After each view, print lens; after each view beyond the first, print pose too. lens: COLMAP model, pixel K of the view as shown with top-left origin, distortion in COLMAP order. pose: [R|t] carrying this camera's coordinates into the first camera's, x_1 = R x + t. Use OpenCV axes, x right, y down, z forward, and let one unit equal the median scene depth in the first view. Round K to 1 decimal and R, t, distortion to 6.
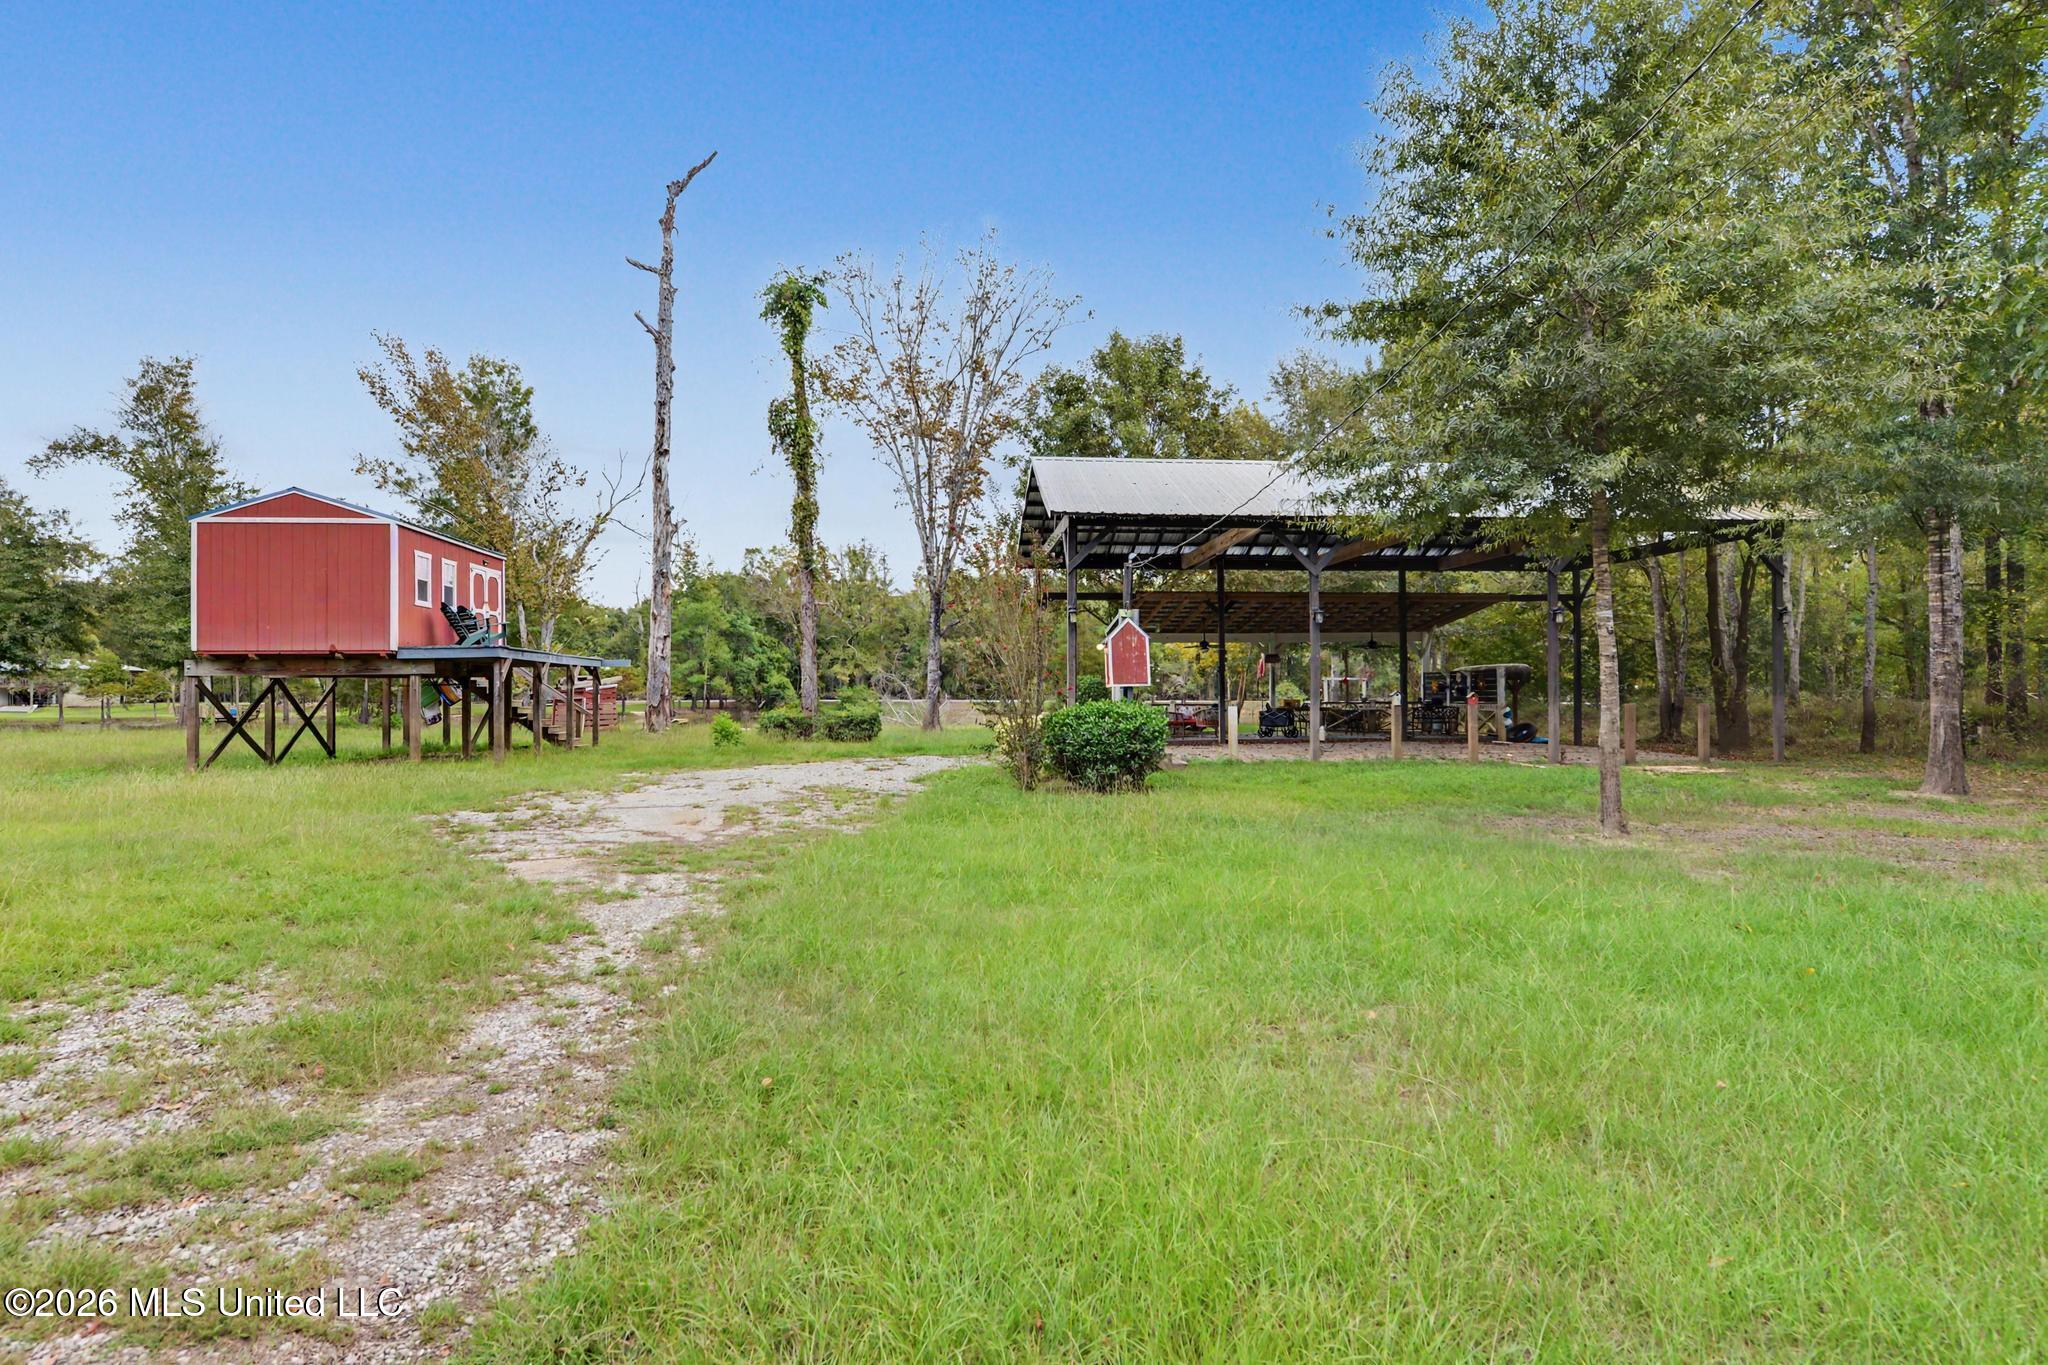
lens RADIAL K [[1135.0, 0, 1028.1], [0, 1135.0, 675.3], [0, 0, 1]] dist [0.011215, 0.002305]
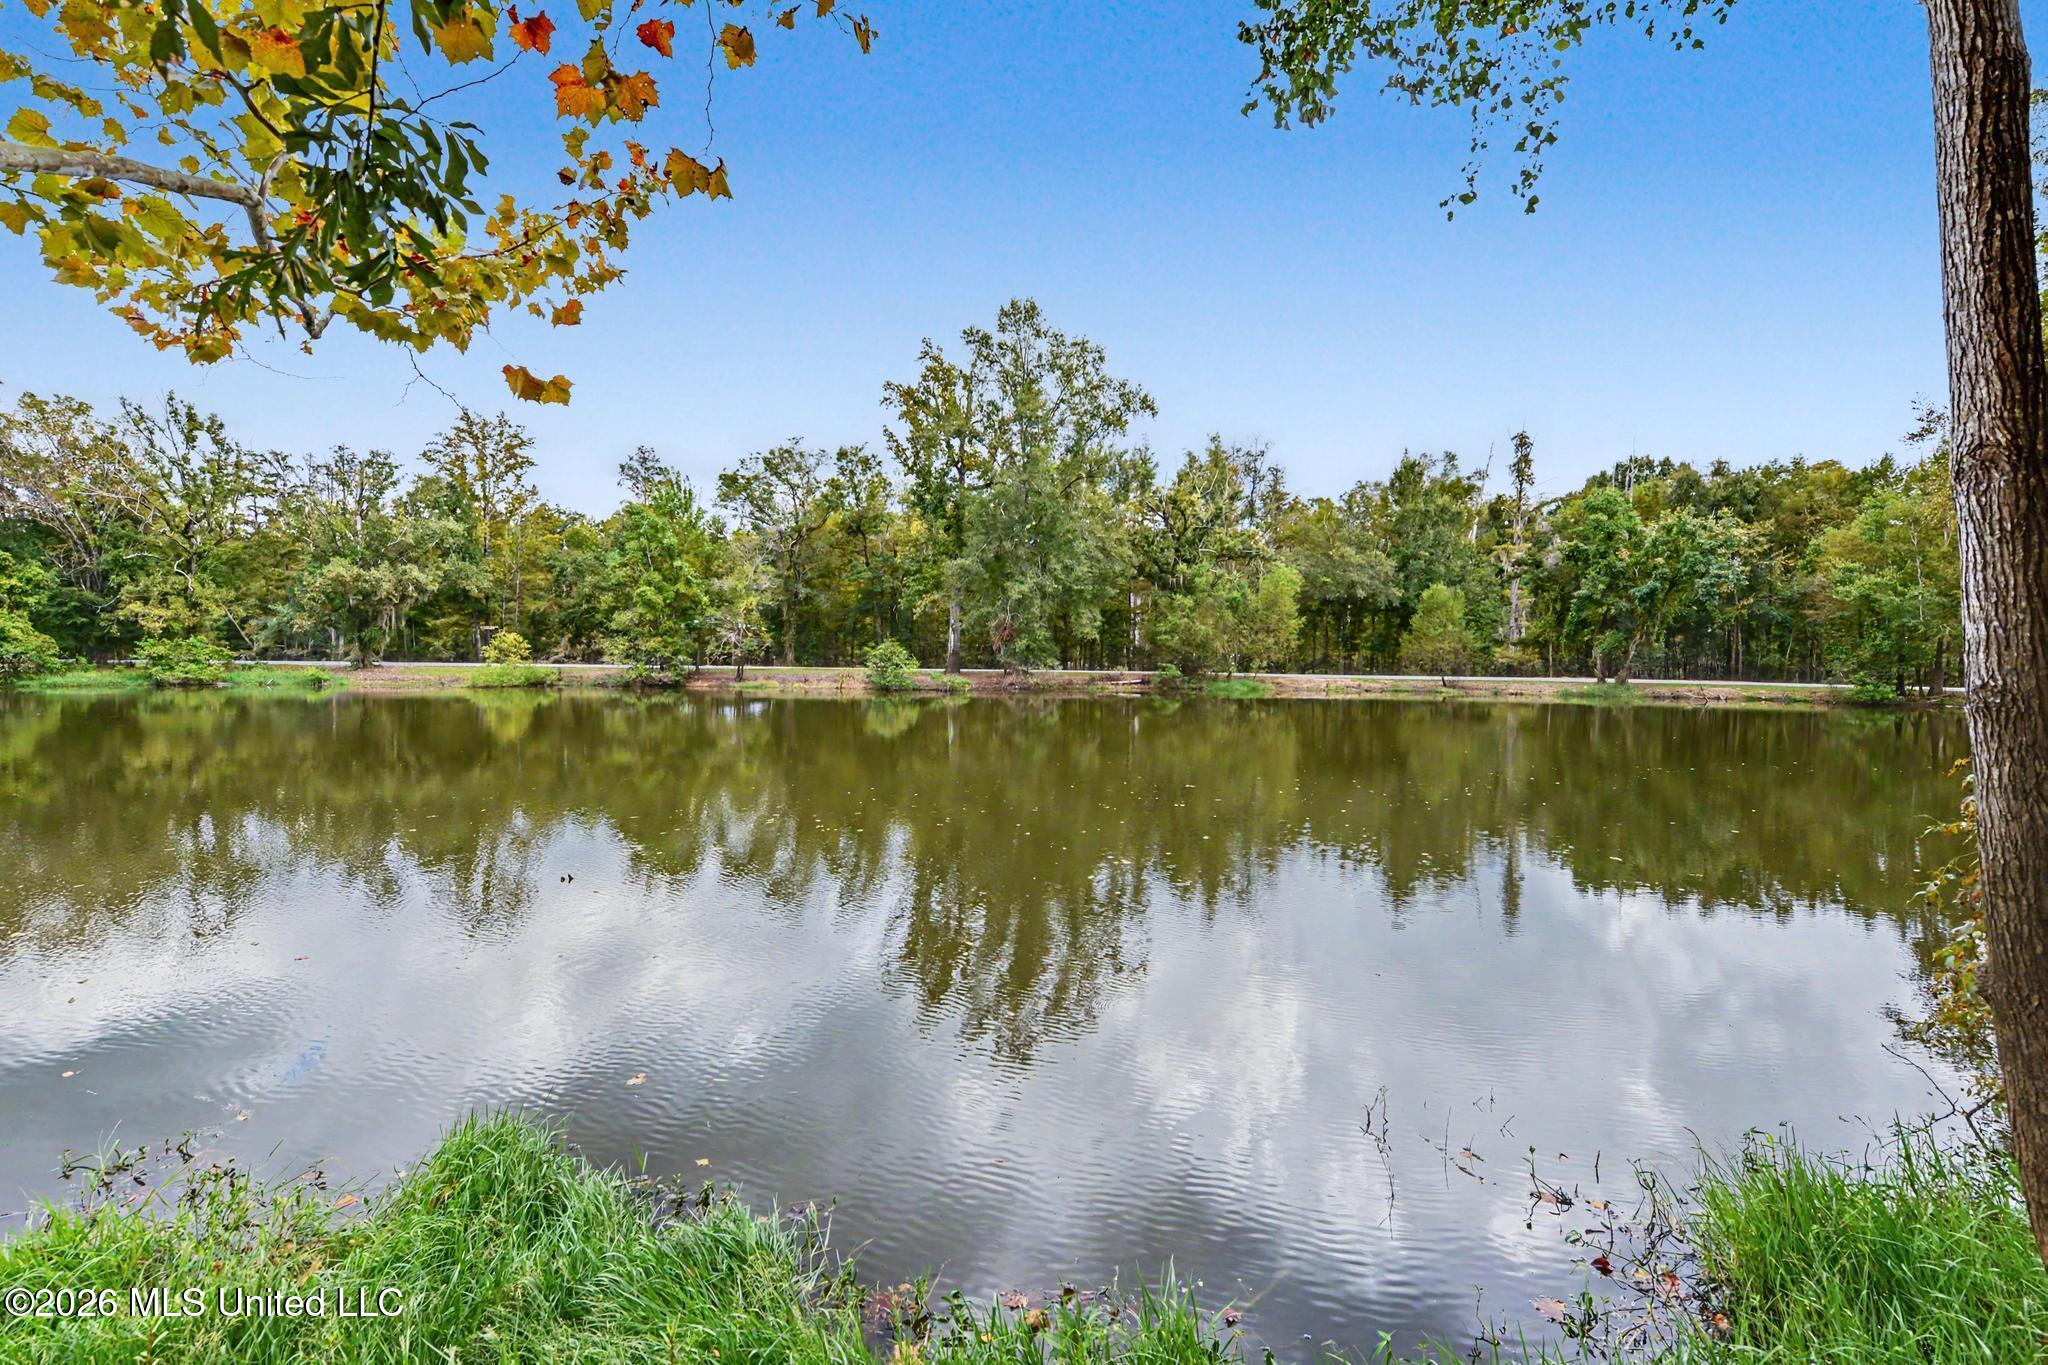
lens RADIAL K [[943.0, 0, 1023.4], [0, 943.0, 684.9], [0, 0, 1]] dist [-0.004261, 0.000087]
pose [[0.932075, -0.001085, 0.362263, 0.092742], [-0.015959, 0.998902, 0.044054, 0.005708], [-0.361912, -0.046843, 0.931034, 0.426394]]
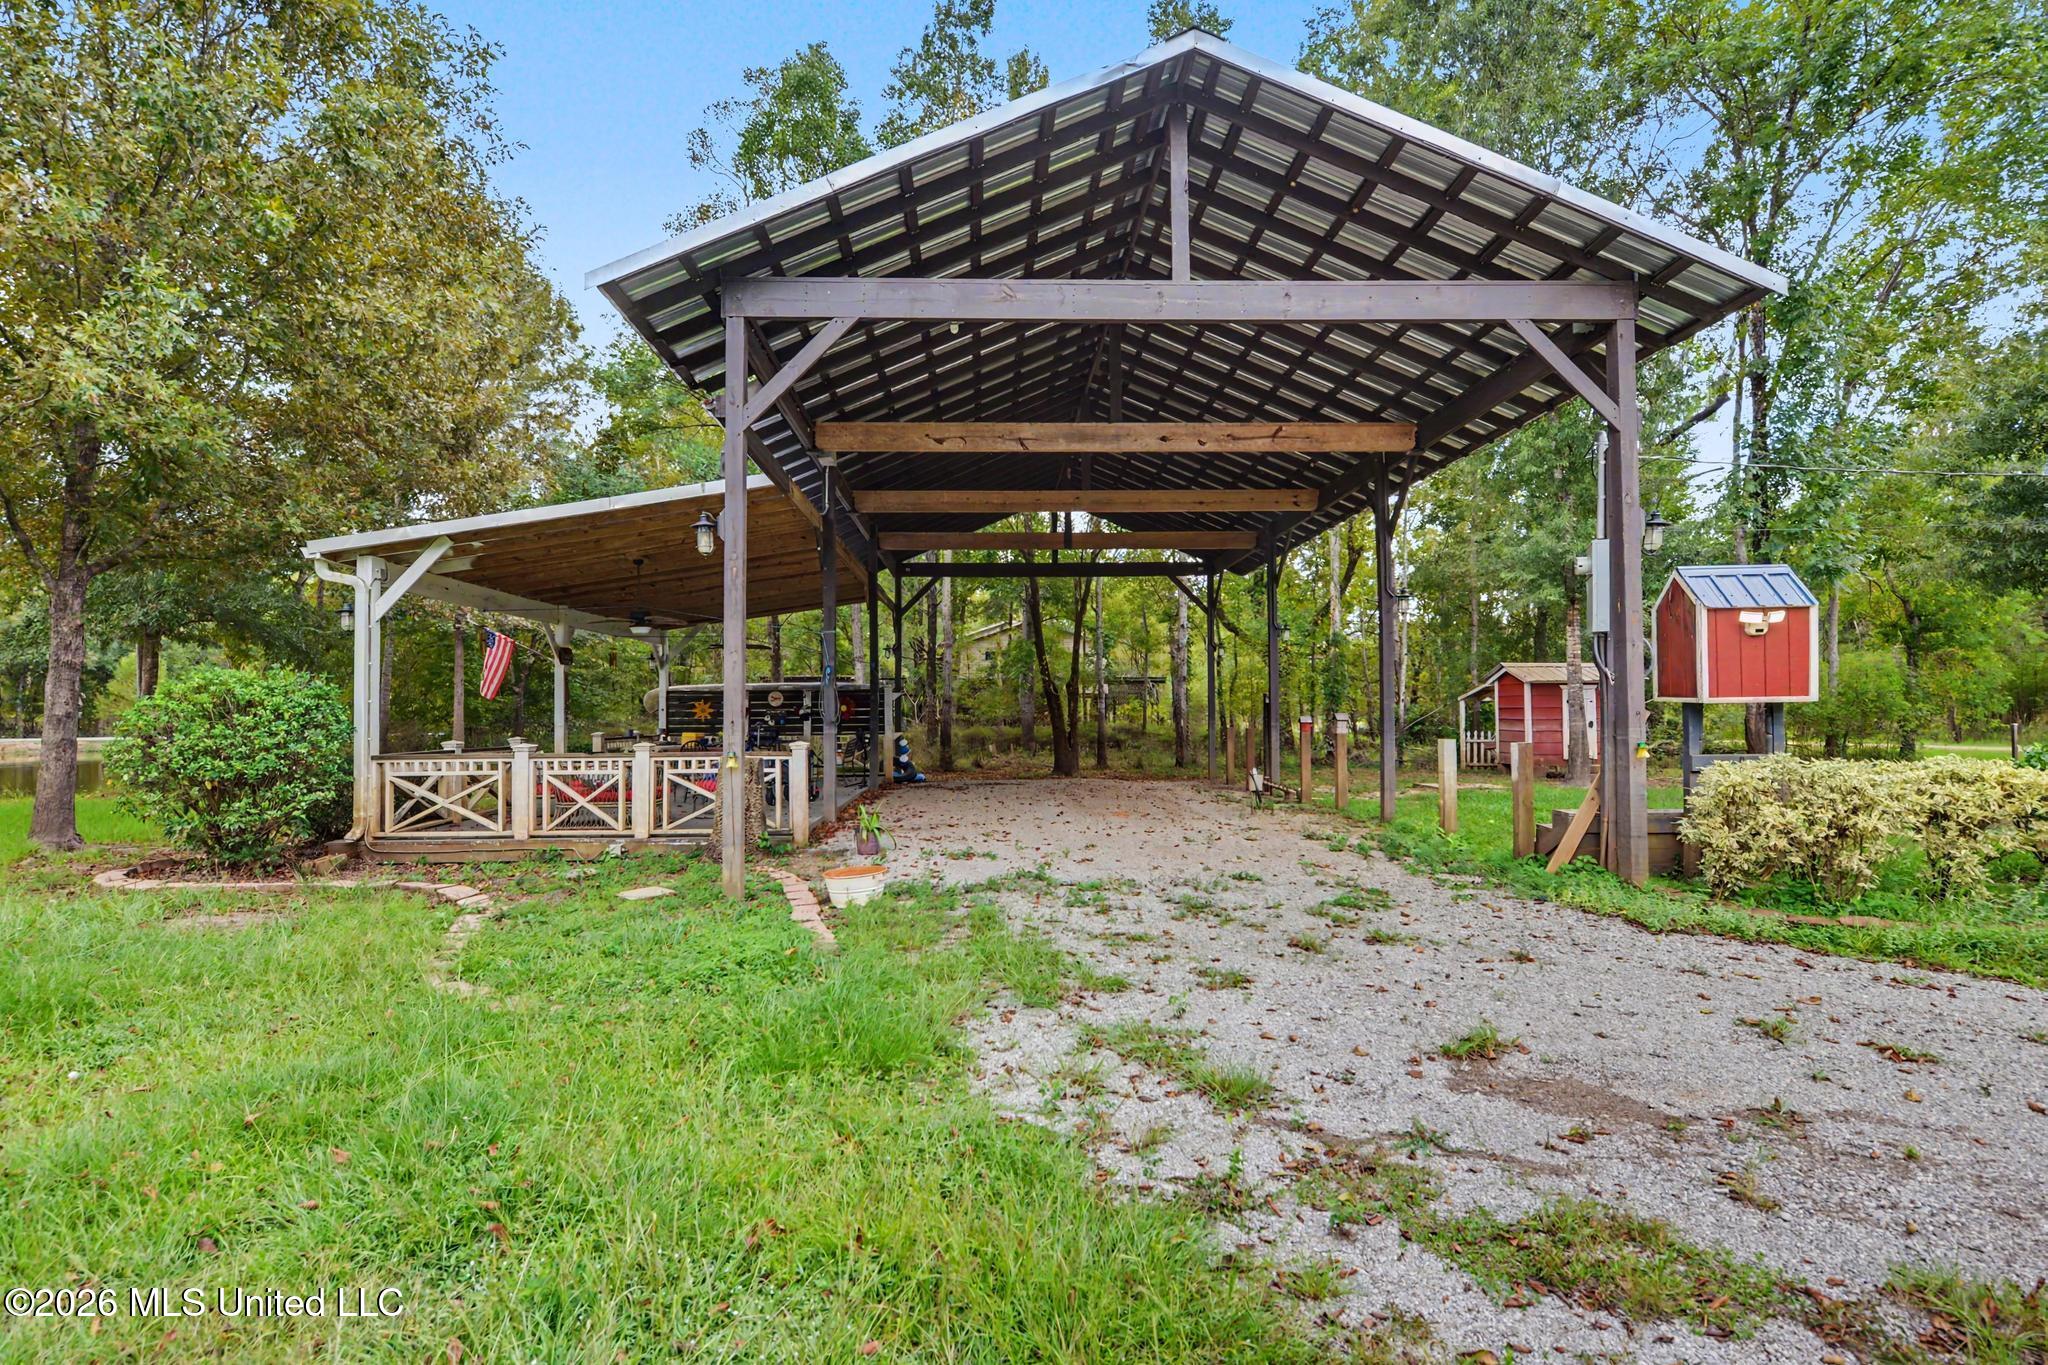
lens RADIAL K [[984.5, 0, 1019.5], [0, 984.5, 697.6], [0, 0, 1]] dist [-0.006805, -0.000326]
pose [[0.071980, 0.021680, 0.997170, -0.068892], [-0.010439, 0.999725, -0.020982, 0.003562], [-0.997351, -0.008899, 0.072186, 0.241990]]
